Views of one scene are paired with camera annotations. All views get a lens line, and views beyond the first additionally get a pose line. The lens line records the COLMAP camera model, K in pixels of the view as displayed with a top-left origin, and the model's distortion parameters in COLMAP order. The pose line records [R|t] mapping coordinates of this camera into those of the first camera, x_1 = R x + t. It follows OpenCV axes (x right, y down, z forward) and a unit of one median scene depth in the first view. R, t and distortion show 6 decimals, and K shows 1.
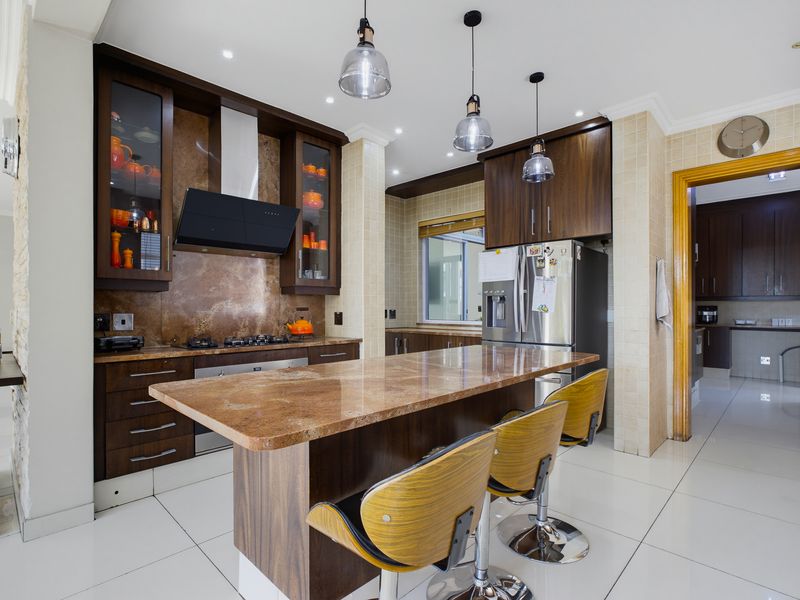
lens RADIAL K [[402.0, 0, 398.9], [0, 402.0, 306.4], [0, 0, 1]] dist [-0.014915, 0.007361]
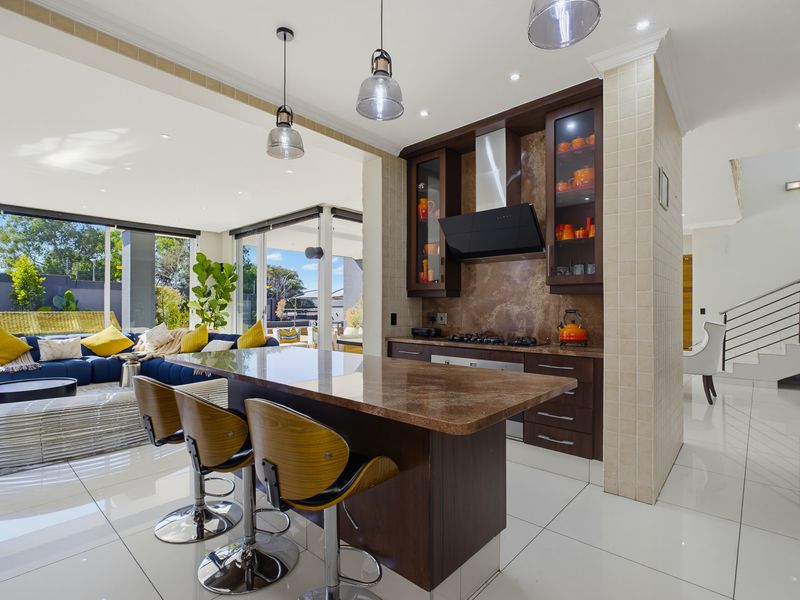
lens RADIAL K [[402.0, 0, 400.3], [0, 402.0, 303.8], [0, 0, 1]] dist [-0.014915, 0.007361]
pose [[0.035873, -0.011055, -0.999295, 0.677957], [-0.001922, 0.999936, -0.011131, 0.001403], [0.999355, 0.002320, 0.035850, 0.688155]]
